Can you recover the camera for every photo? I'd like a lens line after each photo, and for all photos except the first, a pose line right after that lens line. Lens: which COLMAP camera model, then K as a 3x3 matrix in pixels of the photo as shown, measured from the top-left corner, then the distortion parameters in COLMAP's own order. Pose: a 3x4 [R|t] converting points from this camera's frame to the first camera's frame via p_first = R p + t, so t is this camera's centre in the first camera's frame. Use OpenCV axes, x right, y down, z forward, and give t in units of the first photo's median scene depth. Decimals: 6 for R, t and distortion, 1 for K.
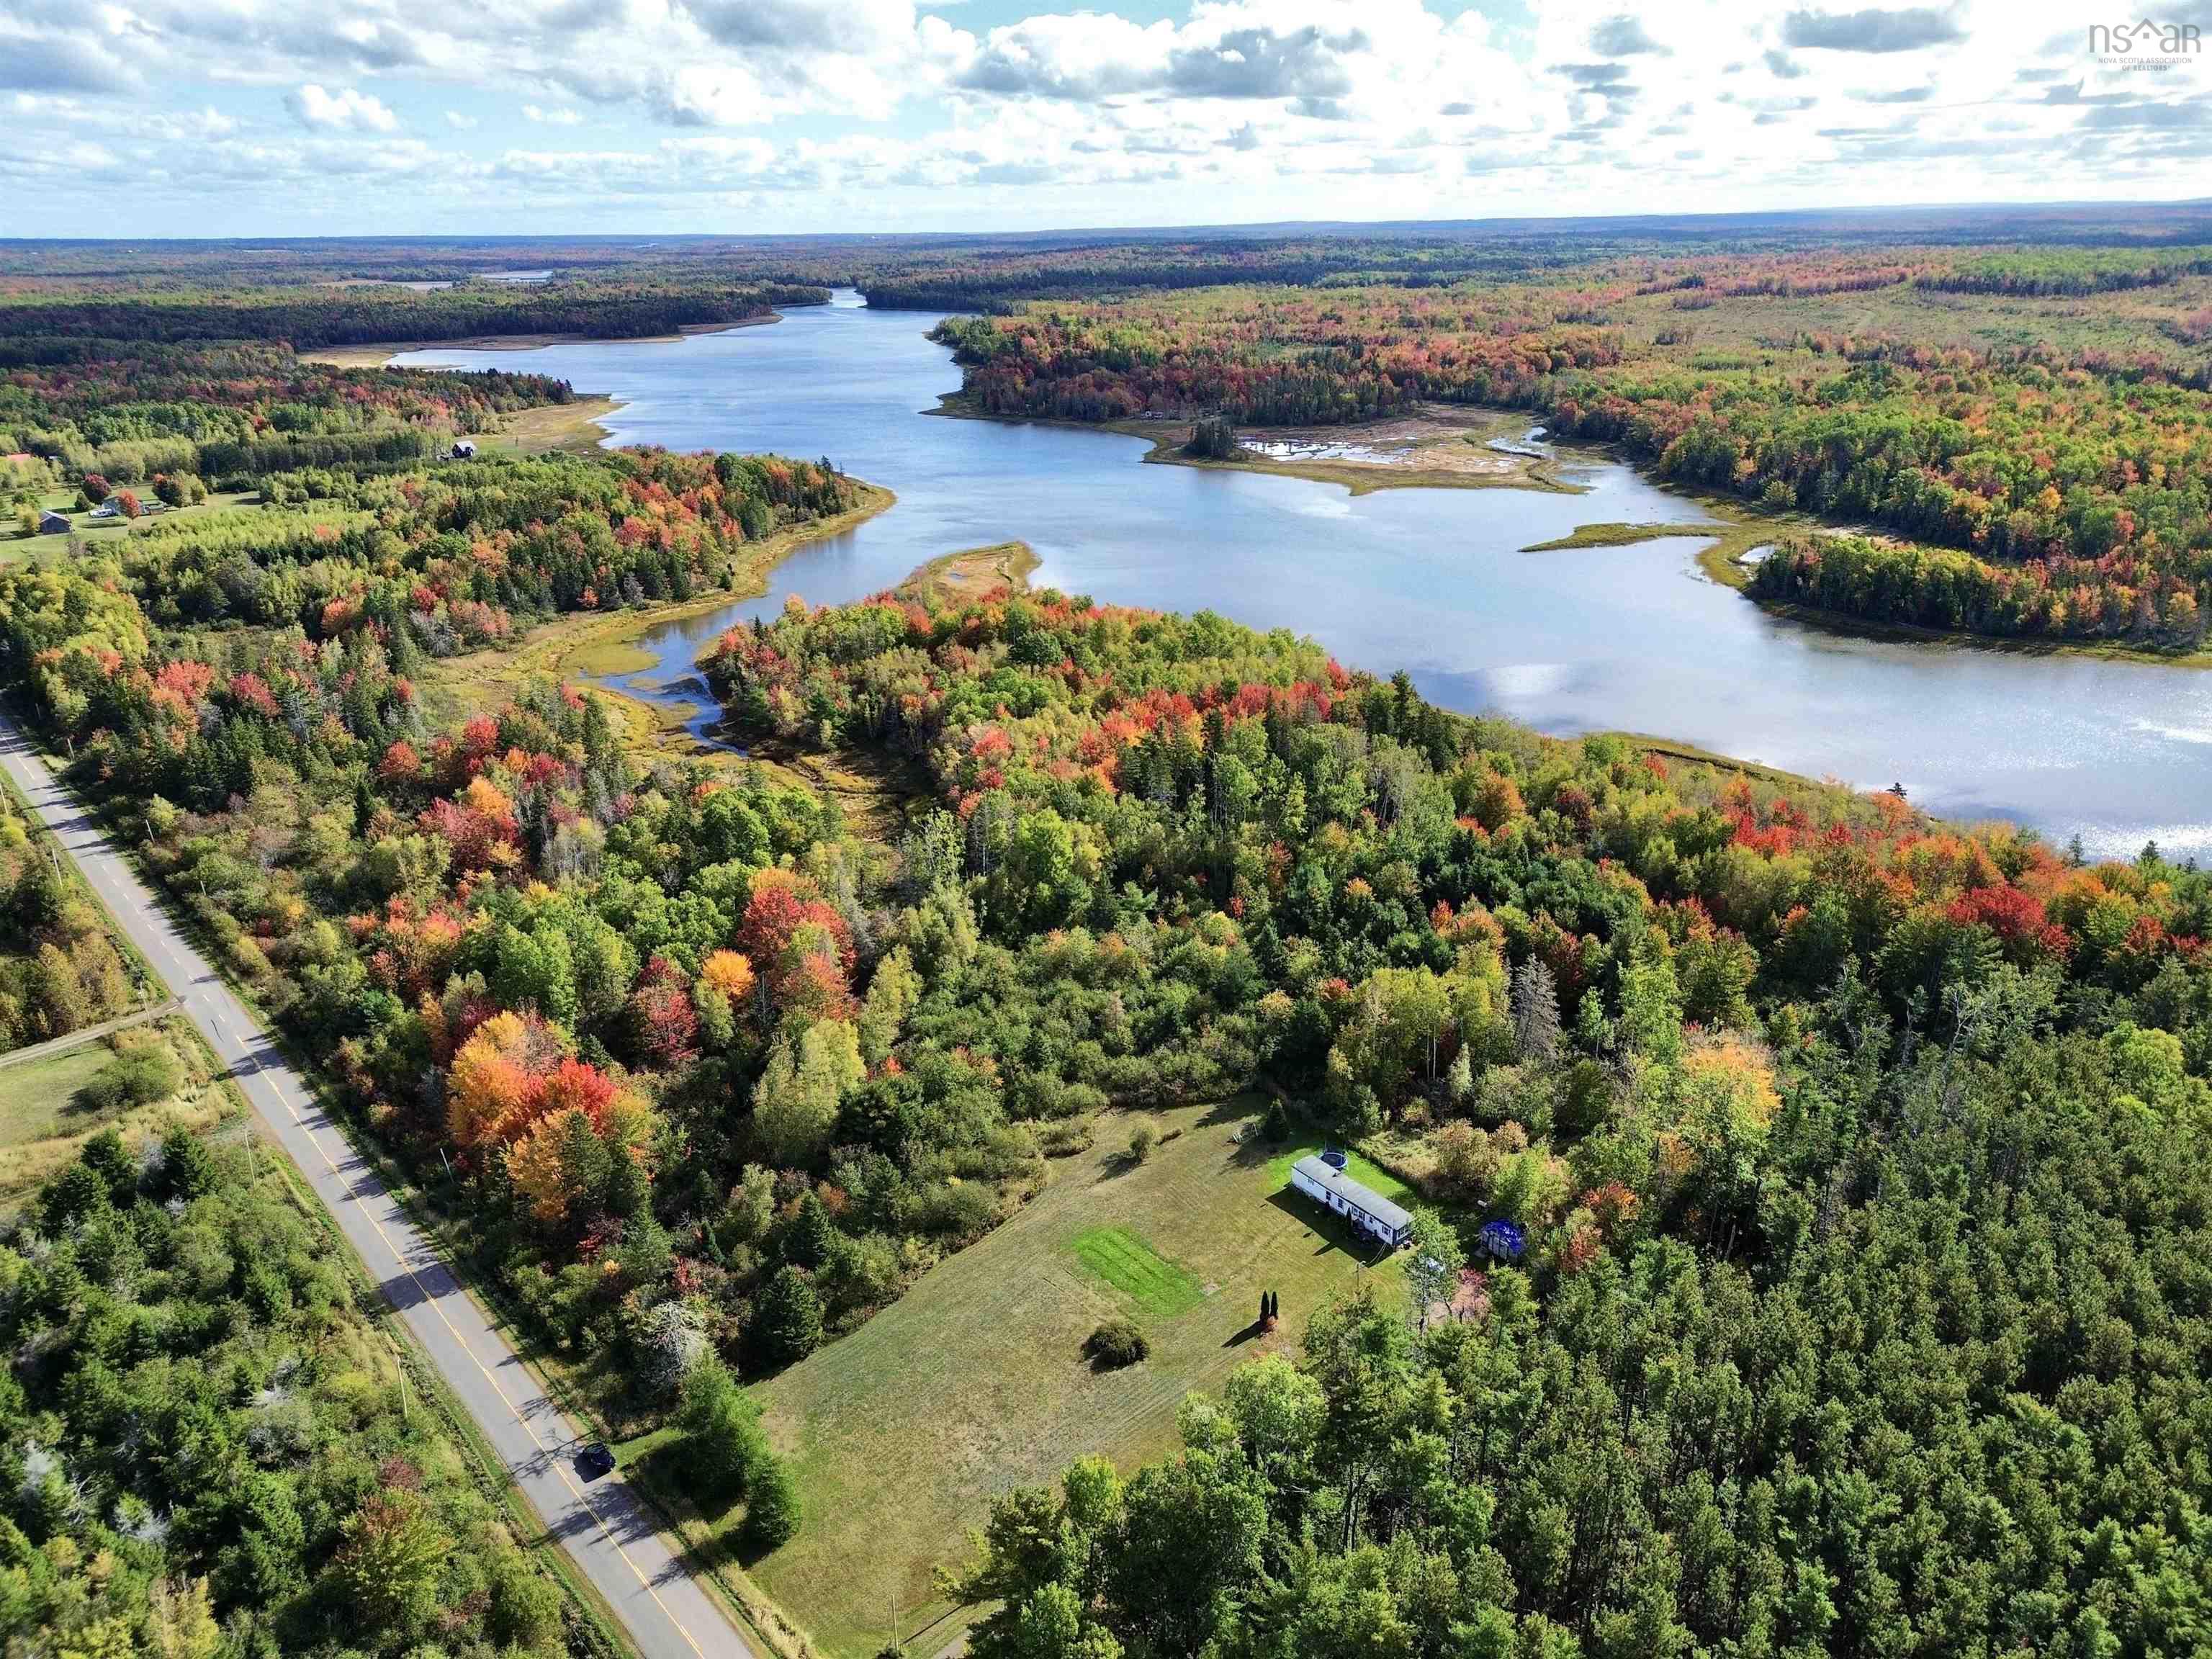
lens RADIAL K [[1573.8, 0, 1097.7], [0, 1573.8, 843.6], [0, 0, 1]] dist [0.079391, -0.071280]
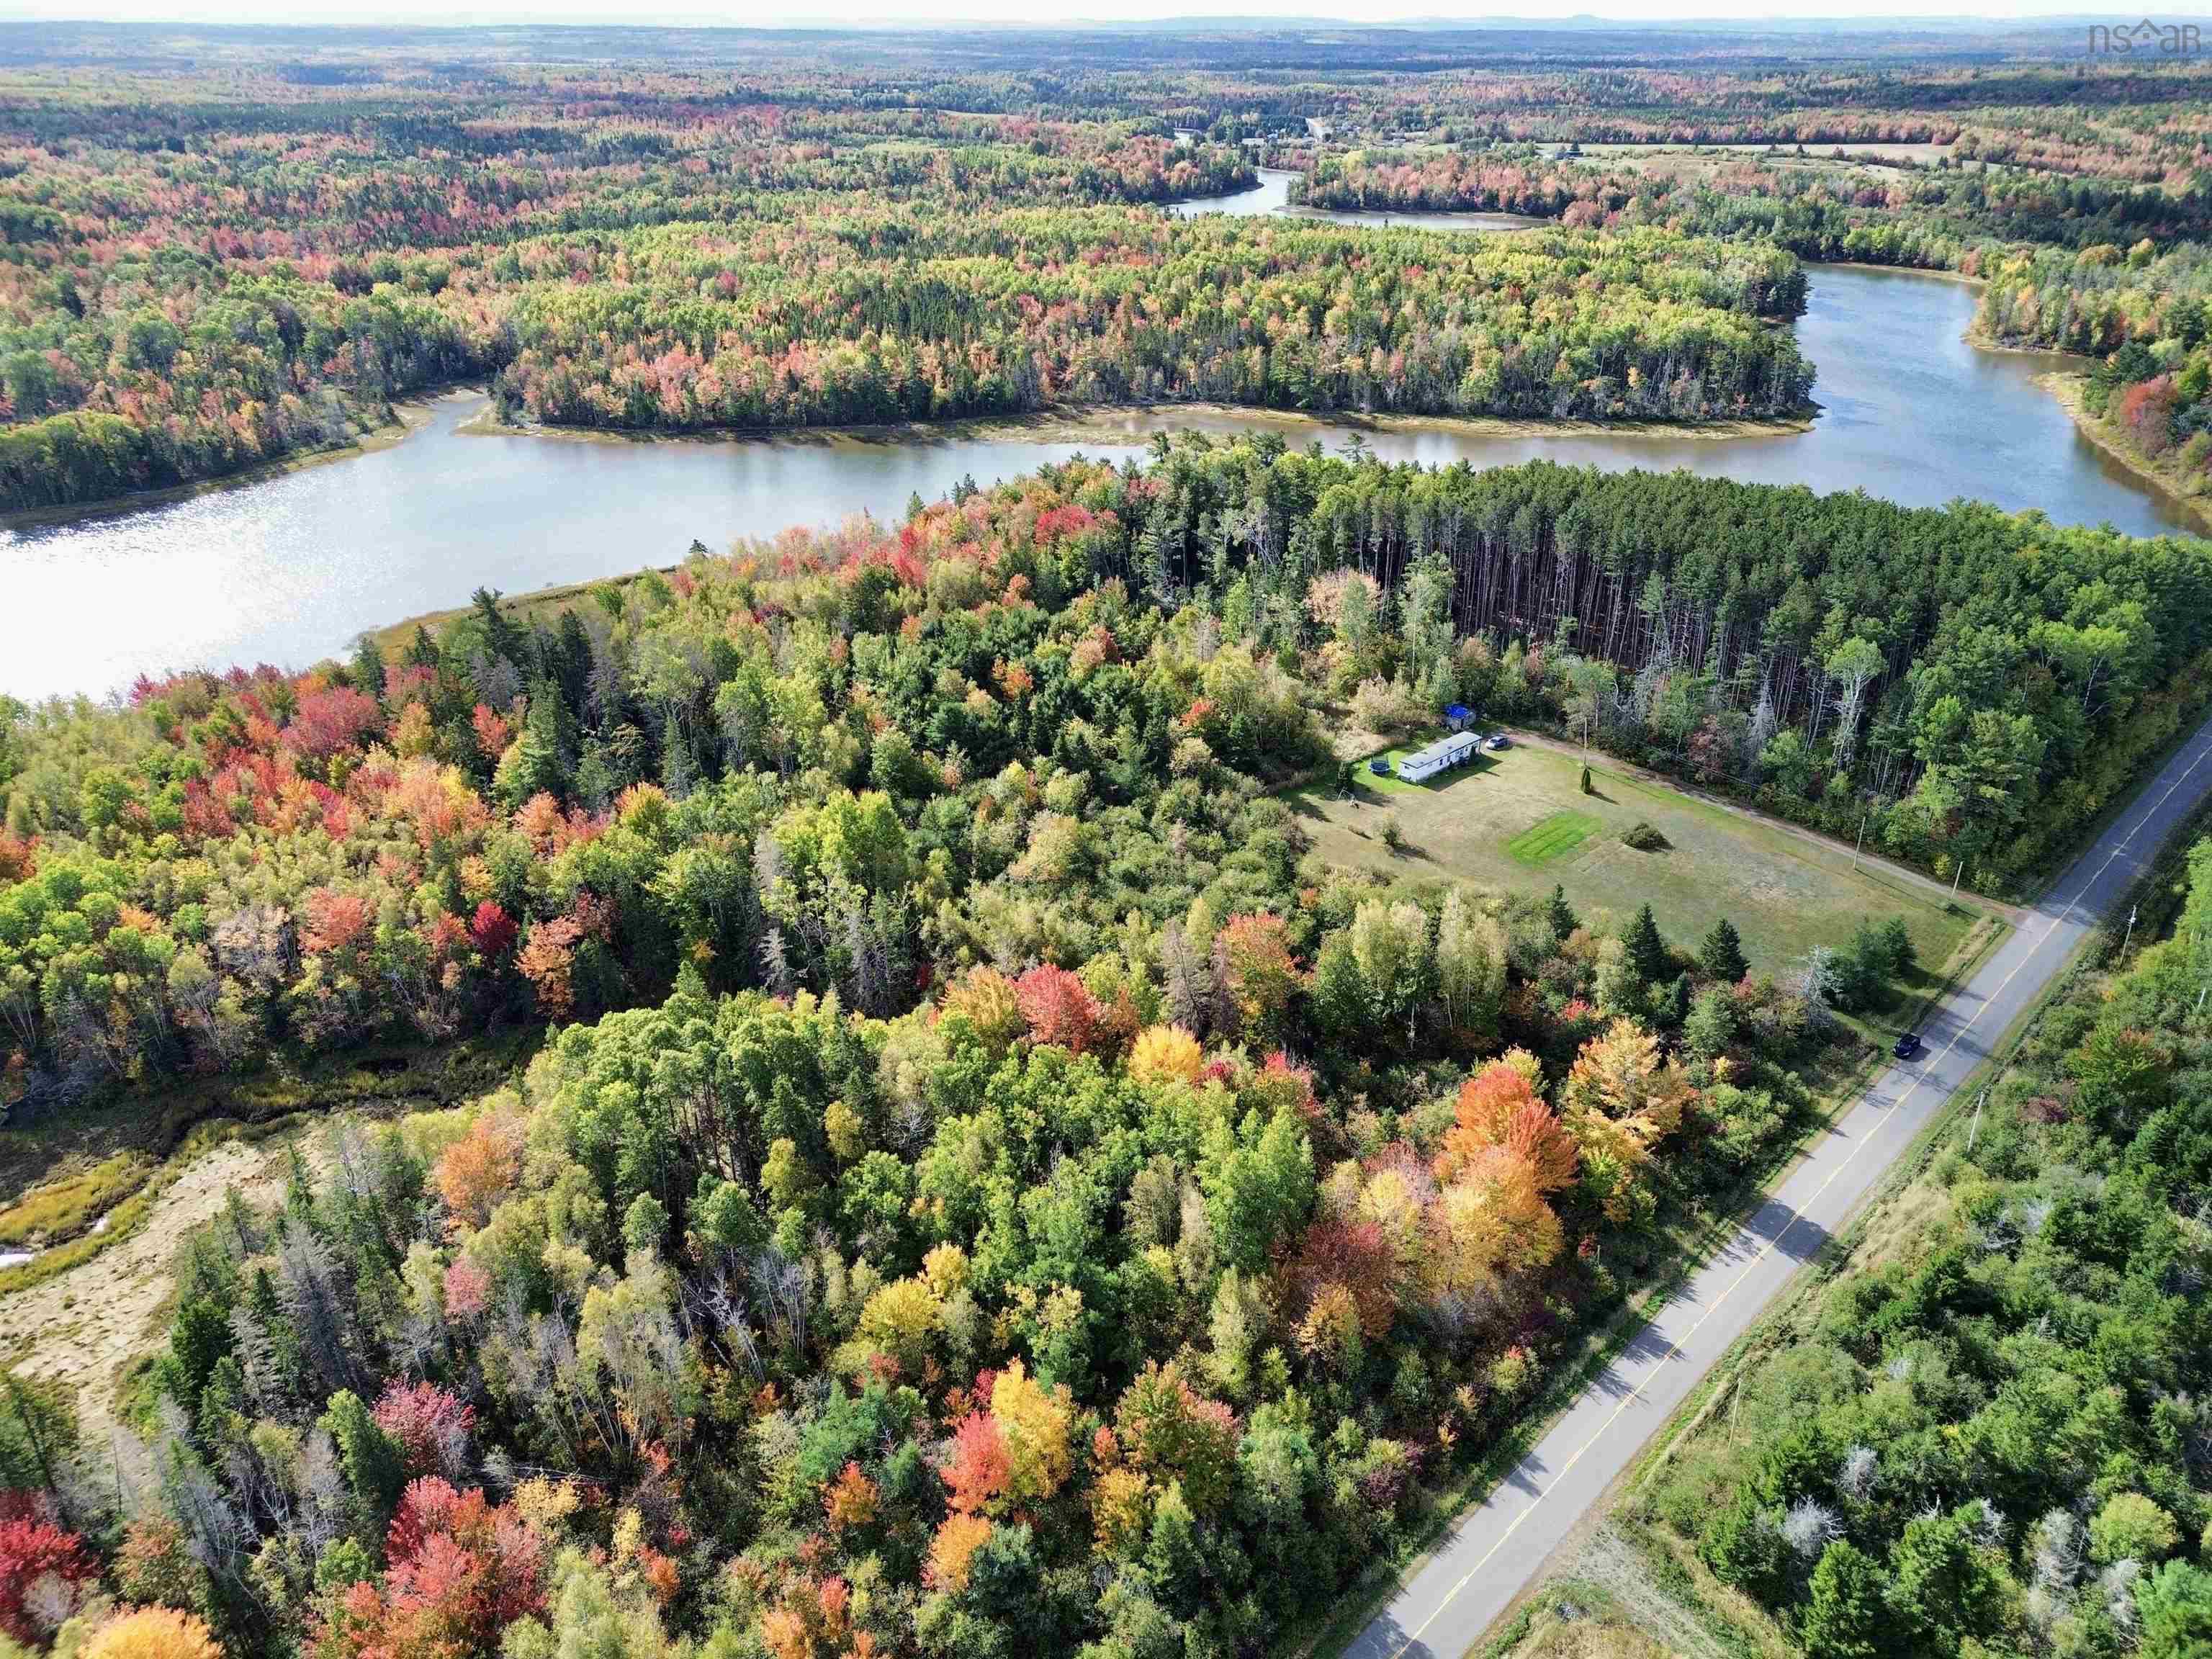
lens RADIAL K [[1573.8, 0, 1097.7], [0, 1573.8, 843.6], [0, 0, 1]] dist [0.079391, -0.071280]
pose [[-0.083887, -0.443868, 0.892157, -1.108261], [0.371773, 0.816727, 0.441296, -0.443019], [-0.924526, 0.368699, 0.096505, 1.205590]]
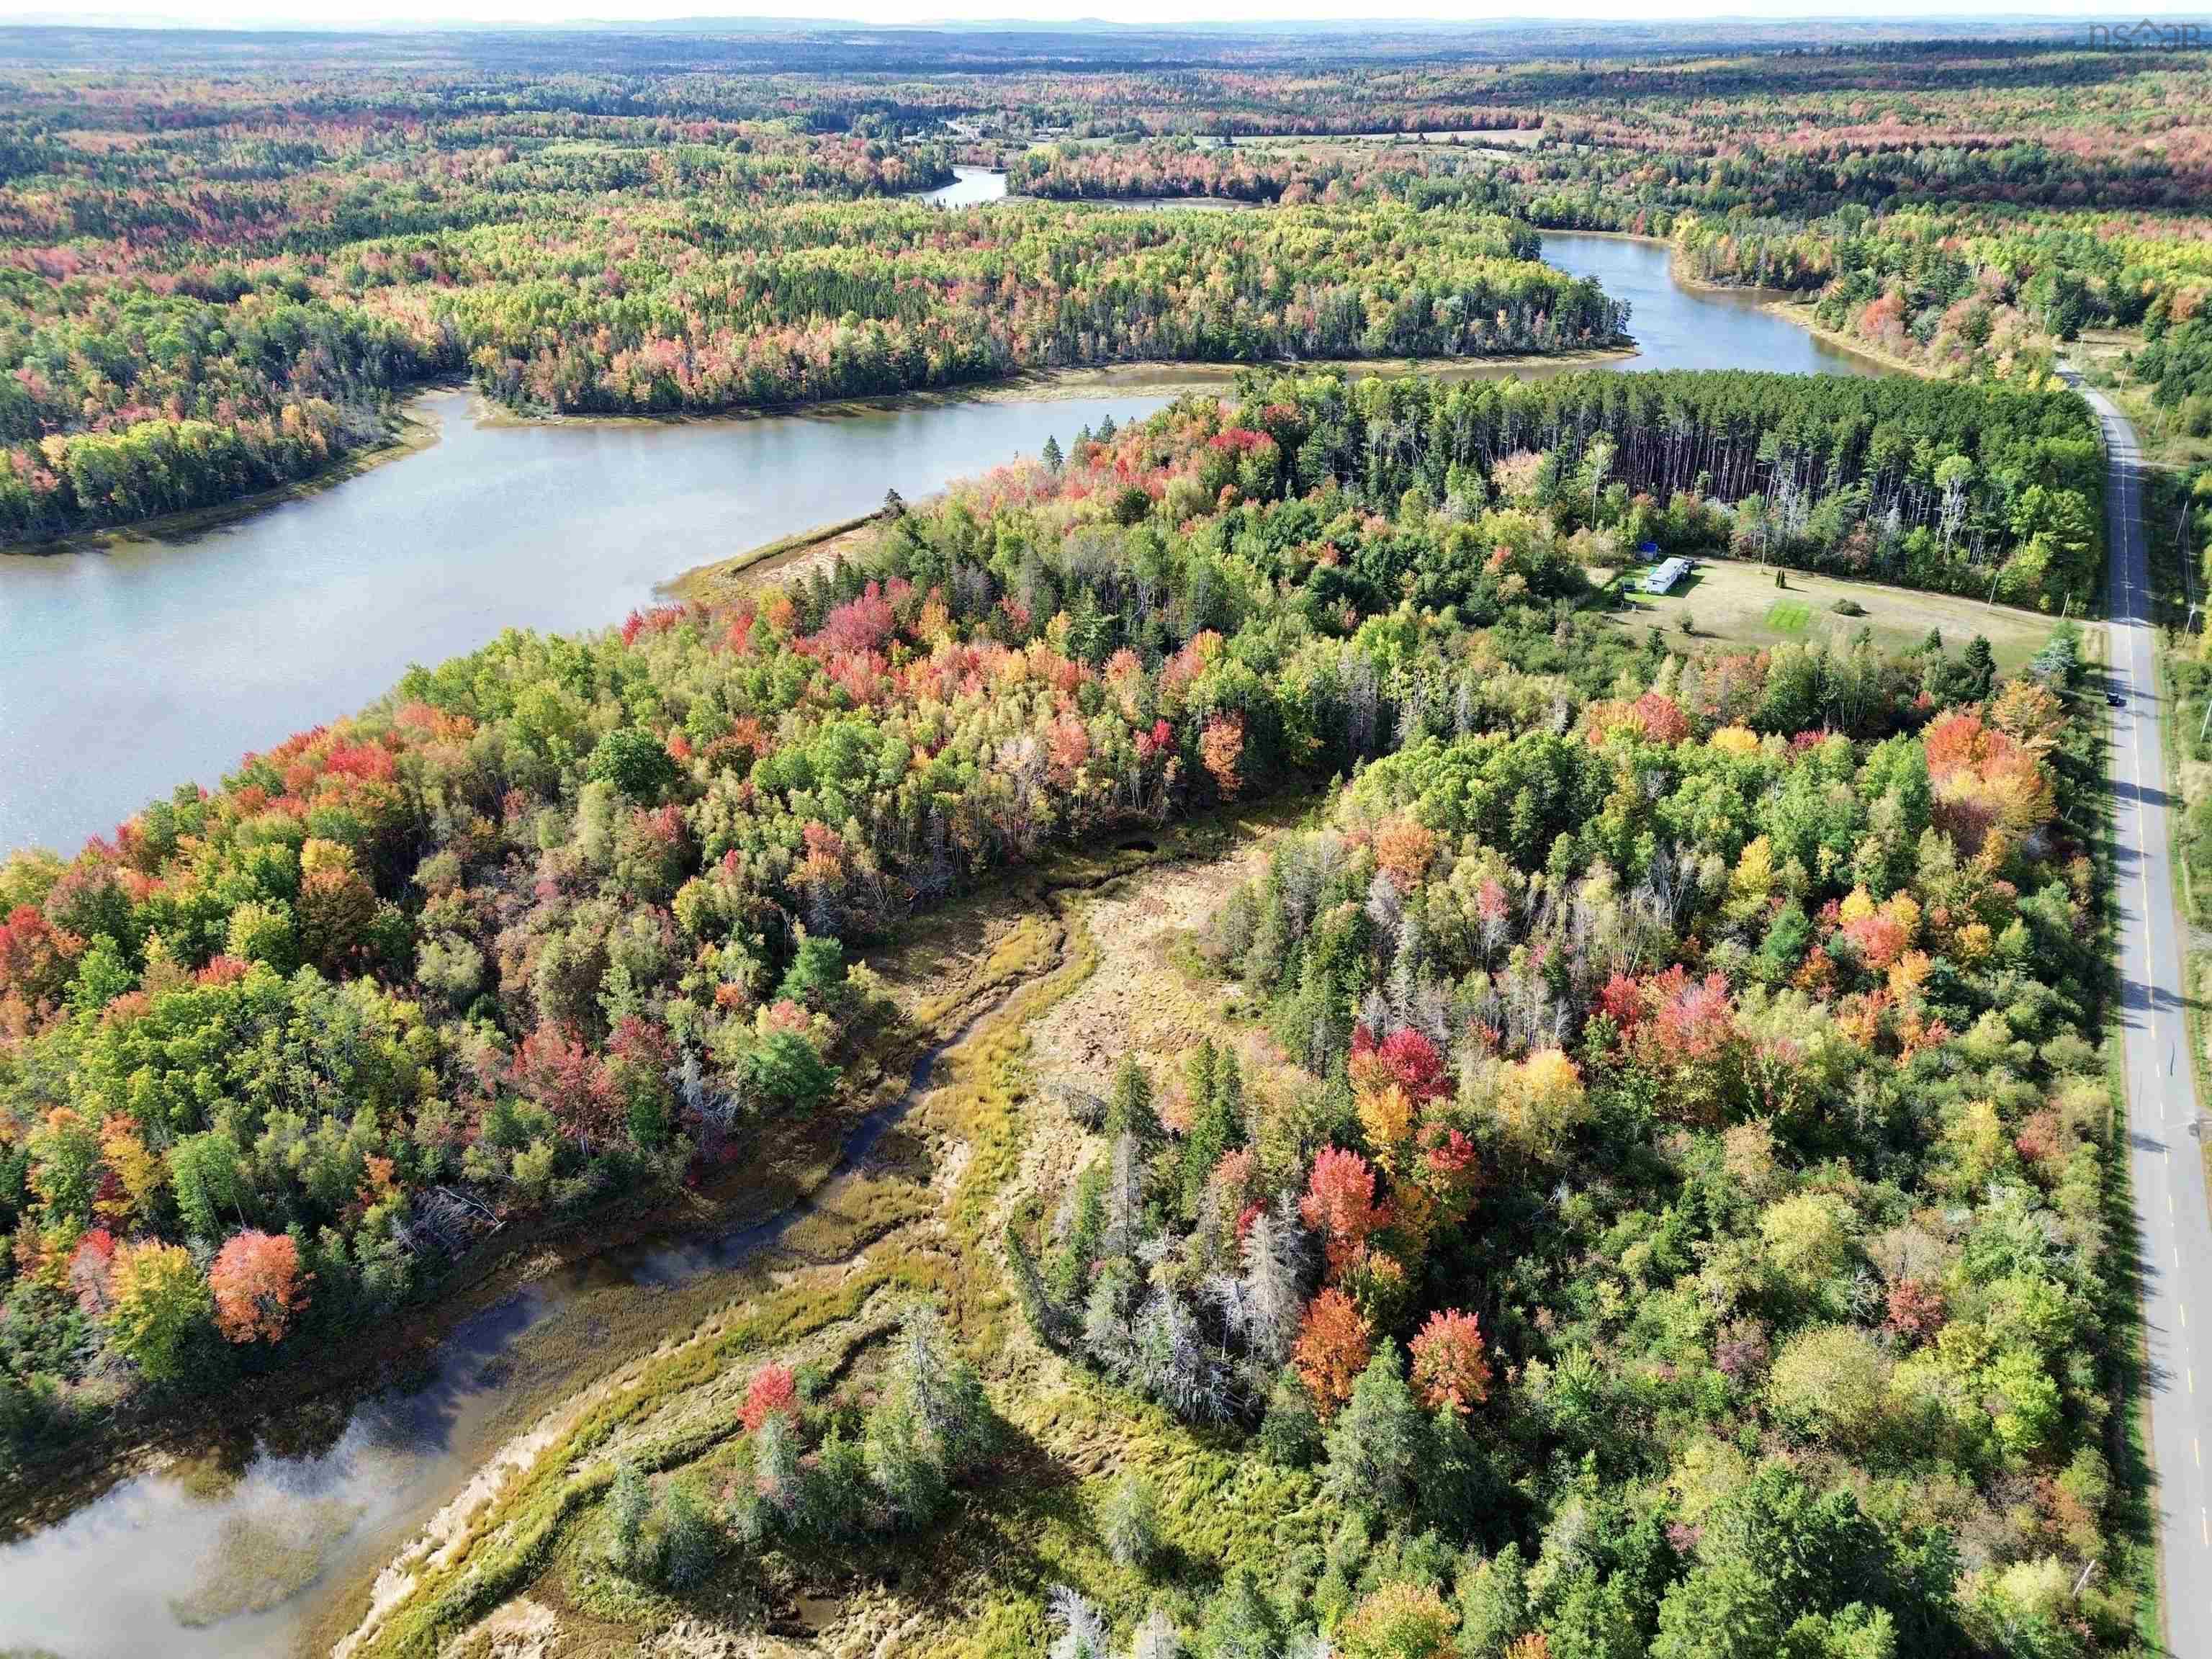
lens RADIAL K [[1573.8, 0, 1097.7], [0, 1573.8, 843.6], [0, 0, 1]] dist [0.079391, -0.071280]
pose [[-0.349755, -0.415266, 0.839777, -1.314514], [0.357422, 0.769442, 0.529347, -0.761829], [-0.865980, 0.485297, -0.120691, 1.996133]]
